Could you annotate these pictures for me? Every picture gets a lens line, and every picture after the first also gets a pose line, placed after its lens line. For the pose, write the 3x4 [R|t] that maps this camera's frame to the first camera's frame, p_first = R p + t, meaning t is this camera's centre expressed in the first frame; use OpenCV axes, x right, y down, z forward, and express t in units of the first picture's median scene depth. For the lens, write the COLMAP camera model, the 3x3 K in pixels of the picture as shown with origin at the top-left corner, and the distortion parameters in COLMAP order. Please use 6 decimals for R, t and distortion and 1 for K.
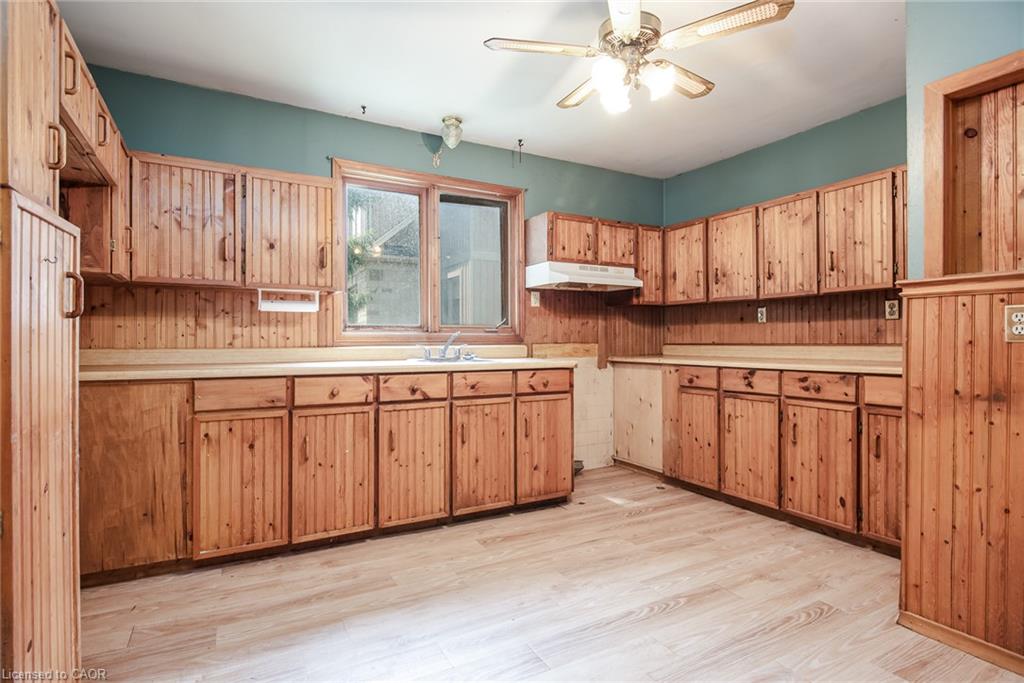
lens RADIAL K [[511.4, 0, 512.0], [0, 511.4, 341.5], [0, 0, 1]] dist [-0.019992, -0.000284]
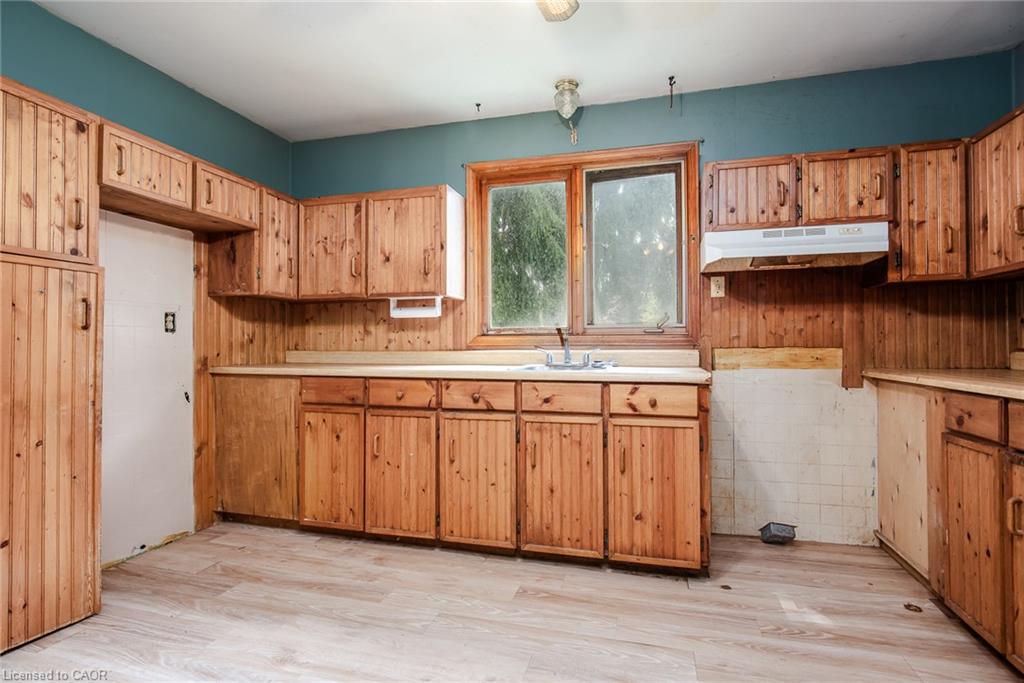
lens RADIAL K [[511.5, 0, 512.0], [0, 511.5, 341.5], [0, 0, 1]] dist [-0.012137, 0.000031]
pose [[0.710109, -0.004459, -0.704077, 0.460793], [0.000846, 0.999985, -0.005480, -0.001653], [0.704091, 0.003296, 0.710102, 0.369058]]
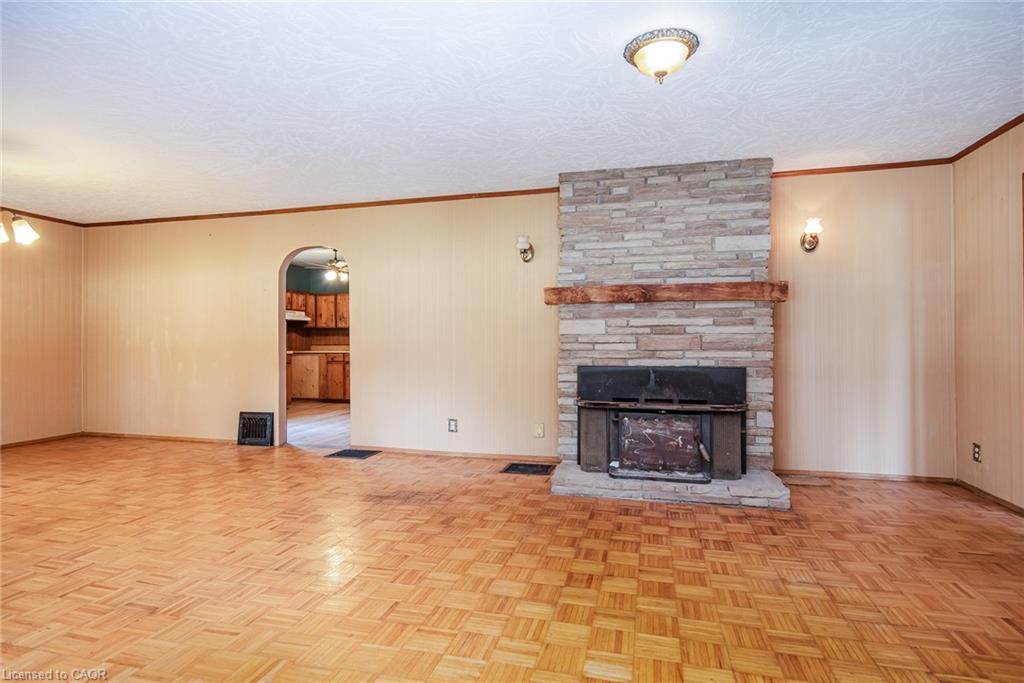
lens RADIAL K [[531.2, 0, 512.0], [0, 531.2, 341.5], [0, 0, 1]] dist [0.000005, -0.000003]
pose [[0.691535, 0.000924, 0.722342, -1.132044], [-0.000053, 0.999999, -0.001229, -0.009871], [-0.722343, 0.000811, 0.691534, -1.782601]]
